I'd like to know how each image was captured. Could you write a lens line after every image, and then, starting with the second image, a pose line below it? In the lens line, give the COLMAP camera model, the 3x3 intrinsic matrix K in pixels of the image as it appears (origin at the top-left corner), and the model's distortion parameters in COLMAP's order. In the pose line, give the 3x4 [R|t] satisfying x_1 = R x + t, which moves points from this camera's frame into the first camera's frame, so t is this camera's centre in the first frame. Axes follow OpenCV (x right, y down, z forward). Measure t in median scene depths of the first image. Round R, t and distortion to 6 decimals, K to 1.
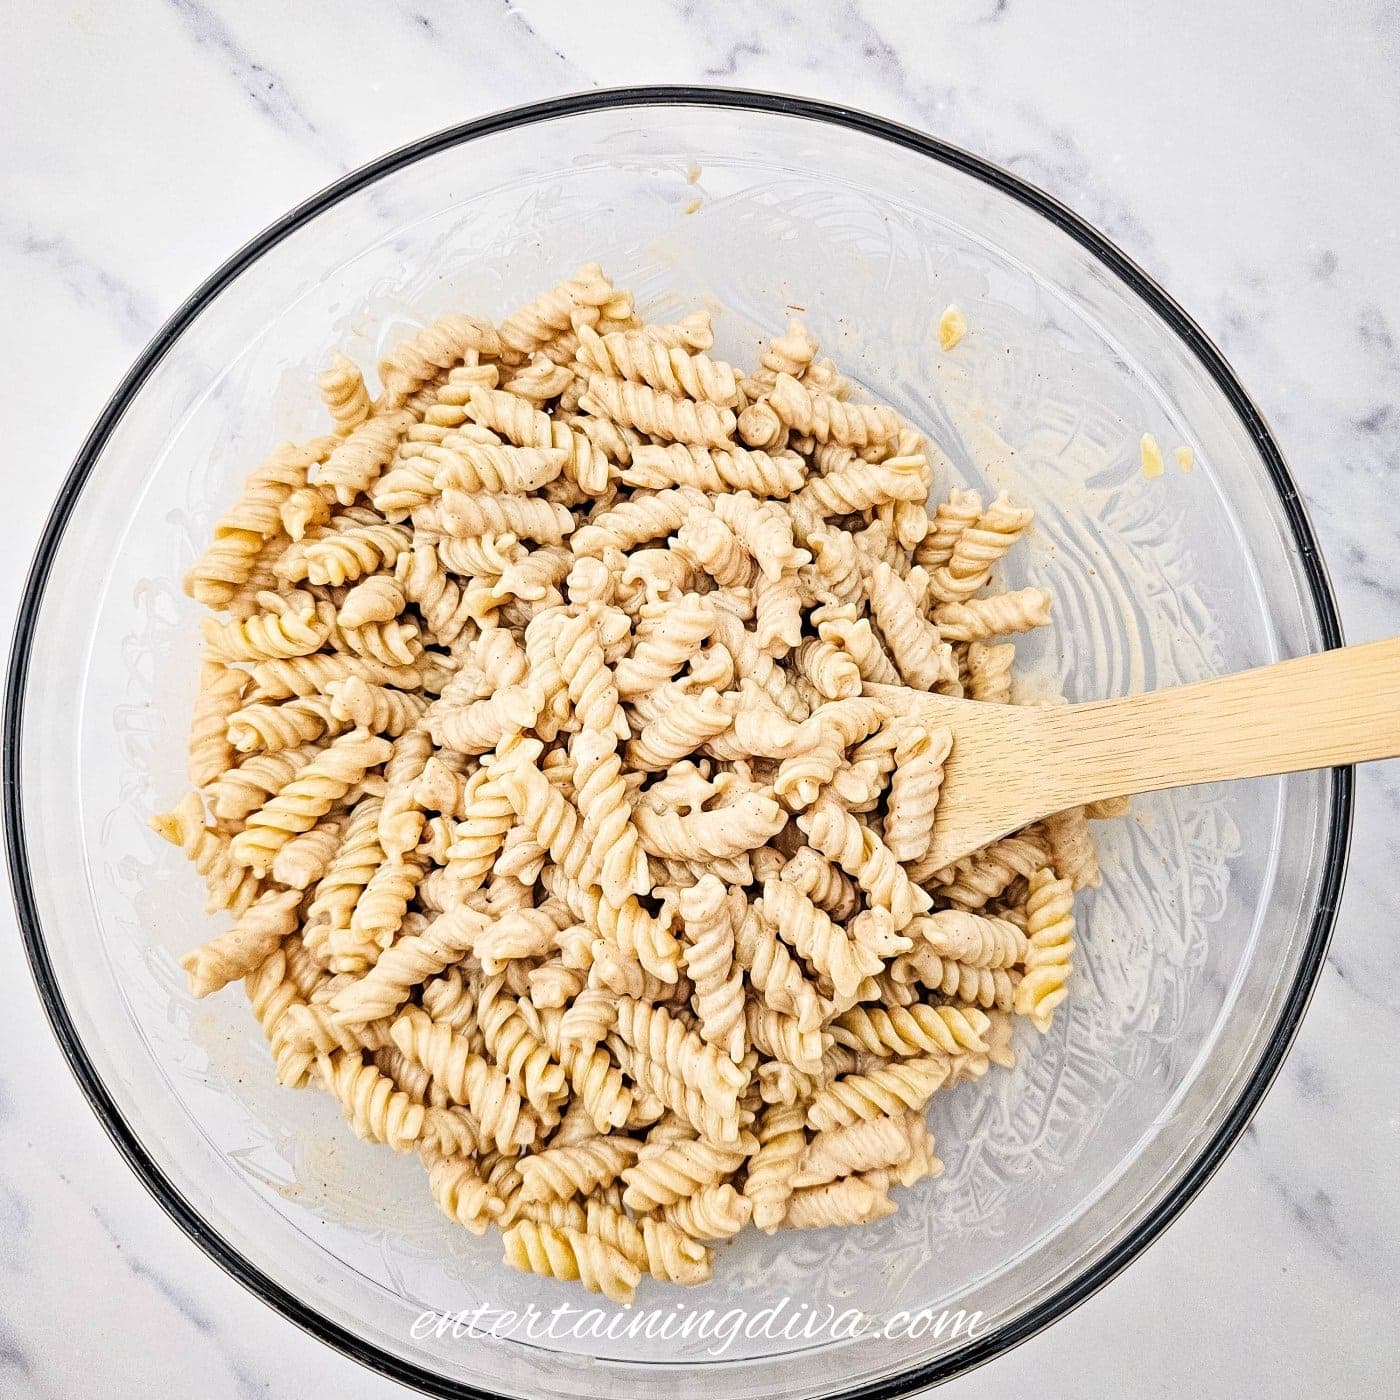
lens RADIAL K [[1234.4, 0, 700.0], [0, 1234.4, 700.0], [0, 0, 1]] dist [0.032492, -0.010217]
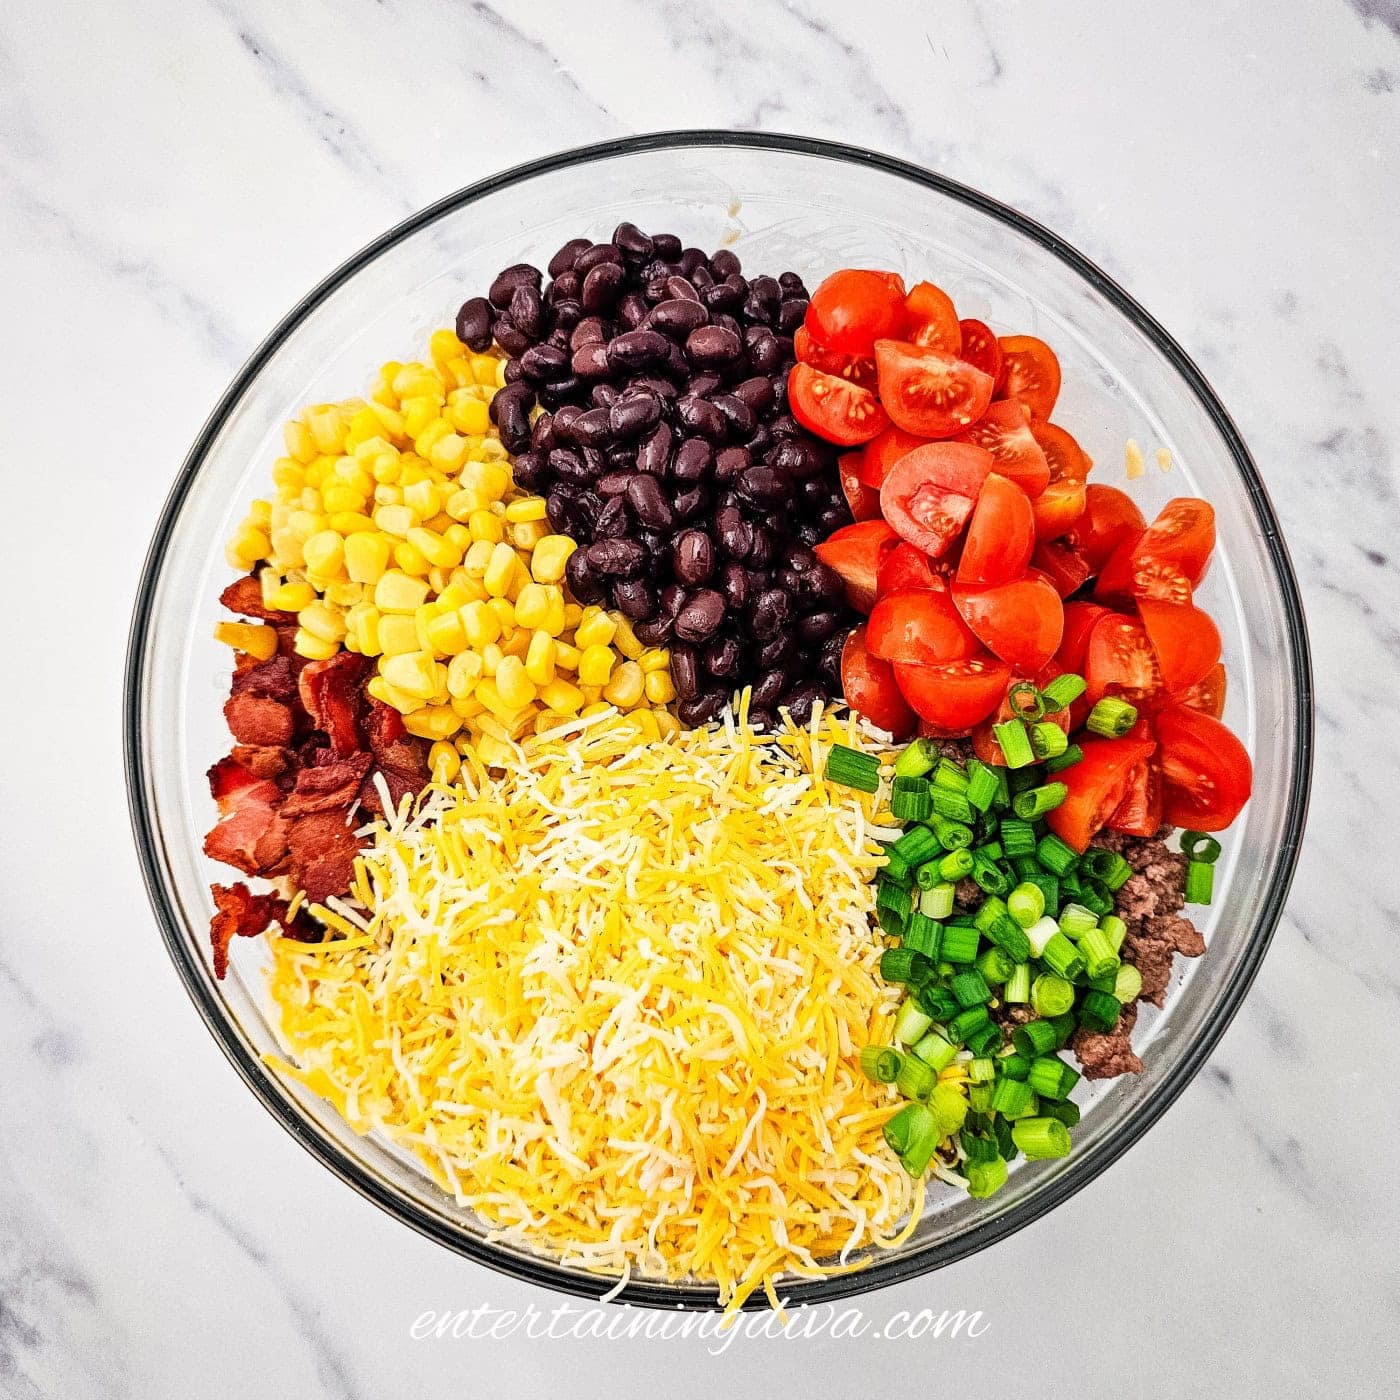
lens RADIAL K [[1234.4, 0, 700.0], [0, 1234.4, 700.0], [0, 0, 1]] dist [0.032492, -0.010217]
pose [[0.999817, 0.010908, 0.015716, -0.038710], [-0.010193, 0.998939, -0.044902, 0.061985], [-0.016189, 0.044734, 0.998868, -0.091701]]
